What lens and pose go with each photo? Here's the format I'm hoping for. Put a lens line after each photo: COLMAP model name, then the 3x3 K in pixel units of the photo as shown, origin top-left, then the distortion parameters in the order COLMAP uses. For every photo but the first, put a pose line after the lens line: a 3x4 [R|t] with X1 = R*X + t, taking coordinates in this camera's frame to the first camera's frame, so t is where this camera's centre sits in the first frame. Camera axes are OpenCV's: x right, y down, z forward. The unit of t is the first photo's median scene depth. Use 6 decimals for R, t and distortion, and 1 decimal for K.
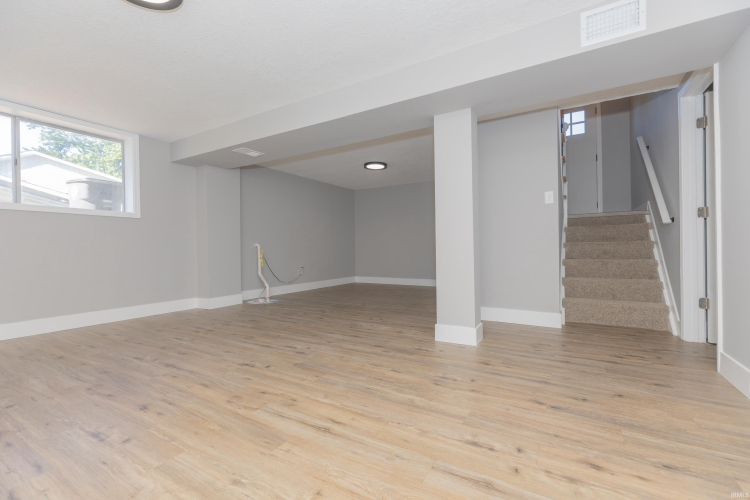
lens RADIAL K [[337.7, 0, 370.6], [0, 337.7, 249.7], [0, 0, 1]] dist [0.003005, 0.000454]
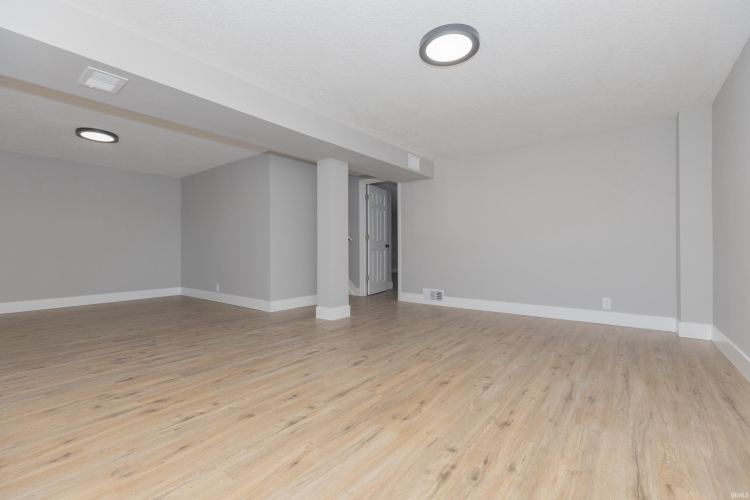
lens RADIAL K [[336.0, 0, 376.2], [0, 336.0, 248.0], [0, 0, 1]] dist [0.004469, 0.000390]
pose [[0.104805, 0.013350, 0.994403, -1.441539], [0.005145, 0.999889, -0.013966, -0.011009], [-0.994479, 0.006580, 0.104725, 0.832201]]
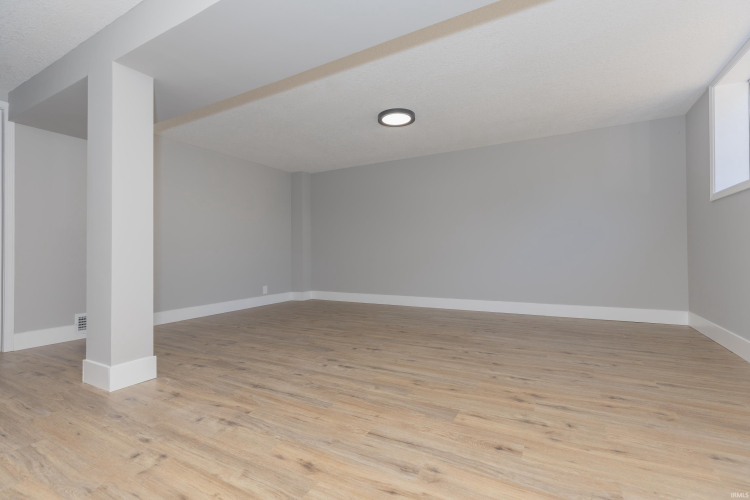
lens RADIAL K [[336.0, 0, 376.2], [0, 336.0, 248.0], [0, 0, 1]] dist [0.004469, 0.000390]
pose [[-0.999065, 0.020415, -0.038120, -0.338913], [0.020851, 0.999722, -0.011053, 0.000554], [0.037884, -0.011838, -0.999212, 2.193170]]
